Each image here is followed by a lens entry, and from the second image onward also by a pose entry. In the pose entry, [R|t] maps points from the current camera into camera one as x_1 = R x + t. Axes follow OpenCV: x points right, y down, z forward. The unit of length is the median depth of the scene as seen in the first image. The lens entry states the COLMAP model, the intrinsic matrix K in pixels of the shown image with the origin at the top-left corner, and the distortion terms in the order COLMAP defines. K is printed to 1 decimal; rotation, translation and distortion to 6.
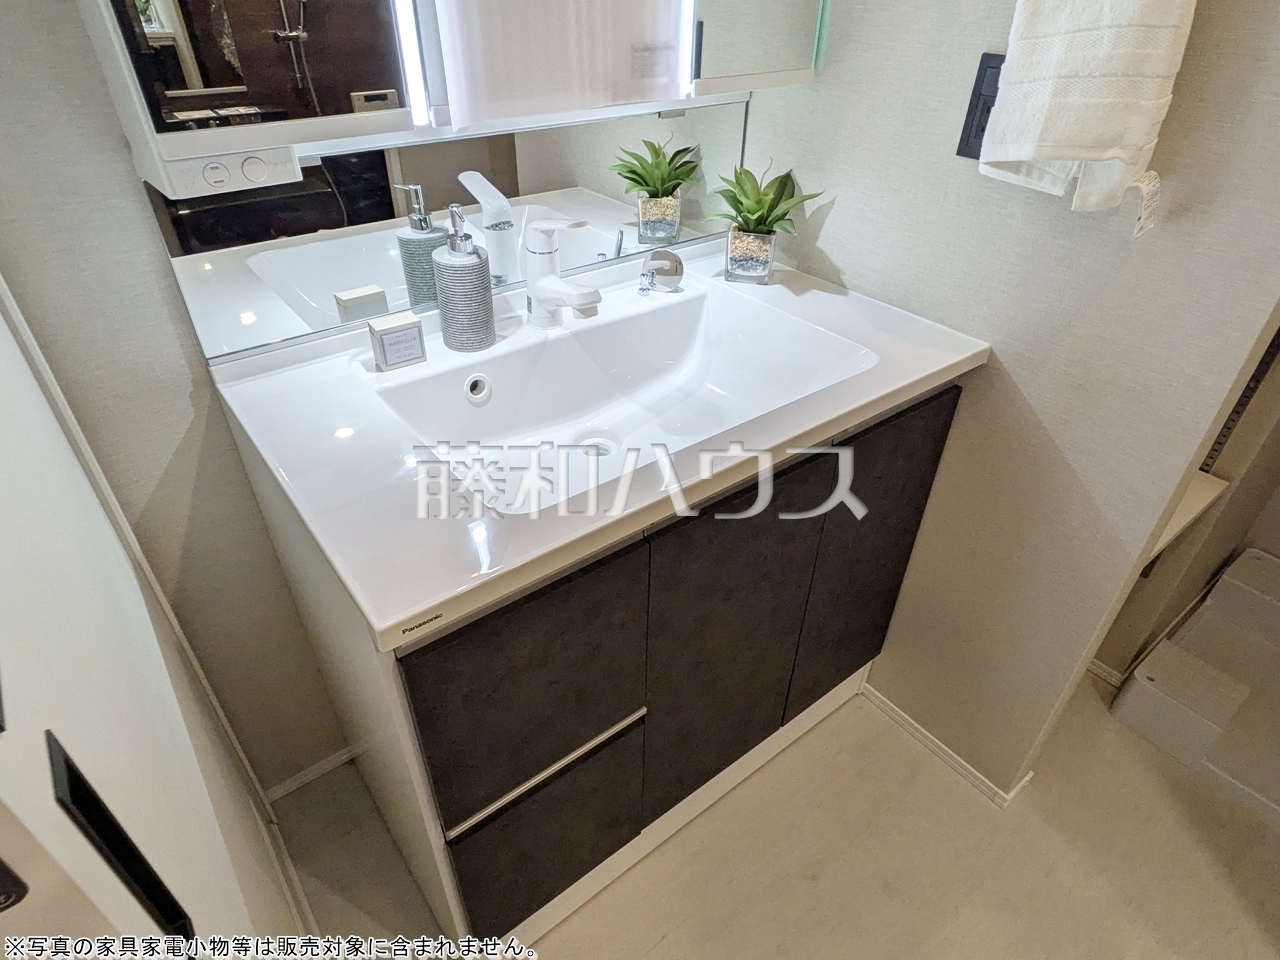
lens RADIAL K [[739.3, 0, 651.0], [0, 739.3, 479.7], [0, 0, 1]] dist [0.000745, 0.002012]
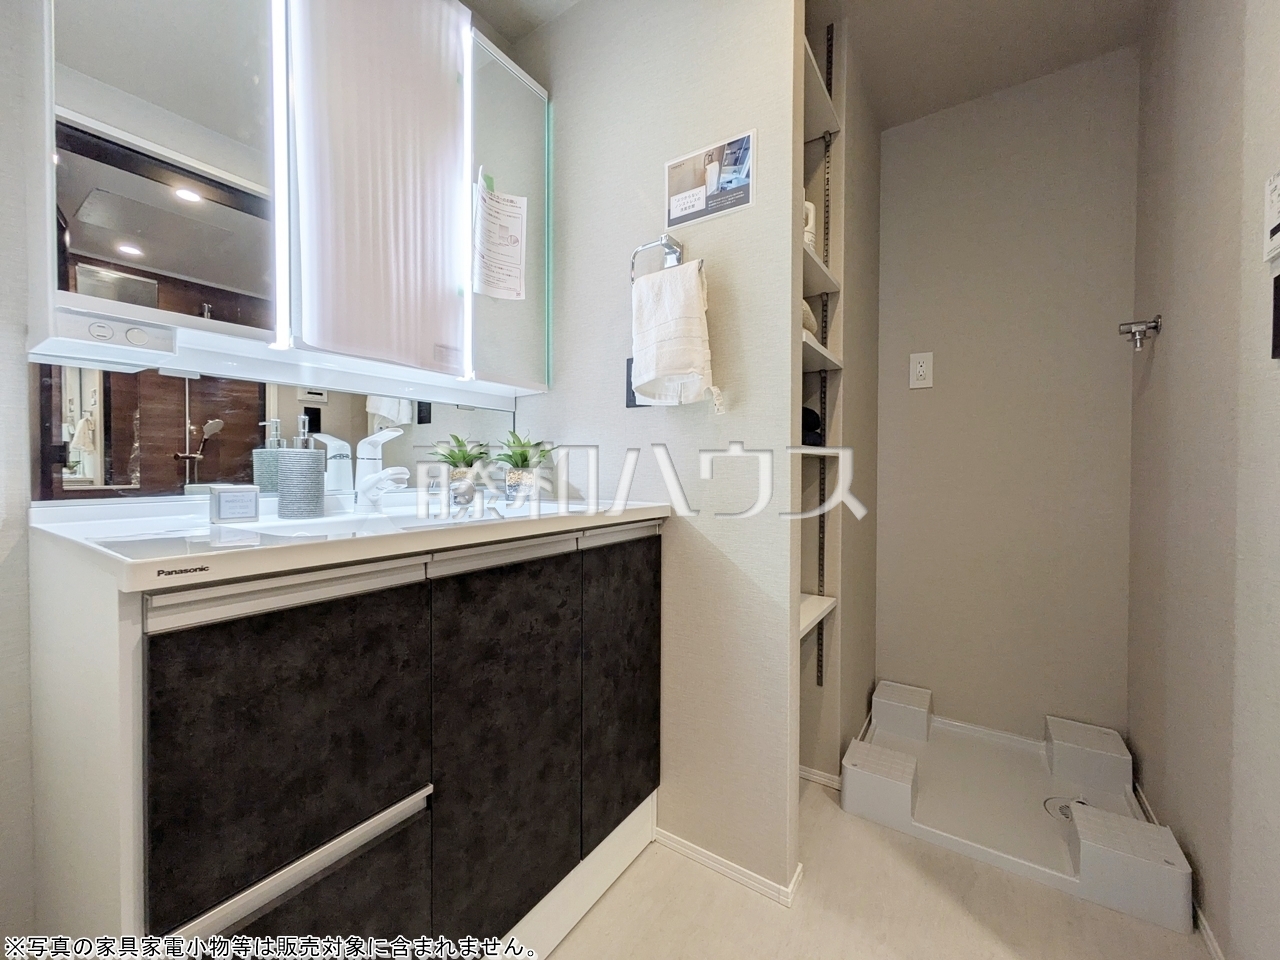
lens RADIAL K [[503.2, 0, 643.9], [0, 503.2, 477.5], [0, 0, 1]] dist [-0.002581, 0.003604]
pose [[0.952240, -0.025487, 0.304285, 0.071097], [0.194643, 0.818474, -0.540569, 0.383379], [-0.235272, 0.573978, 0.784345, 0.112701]]
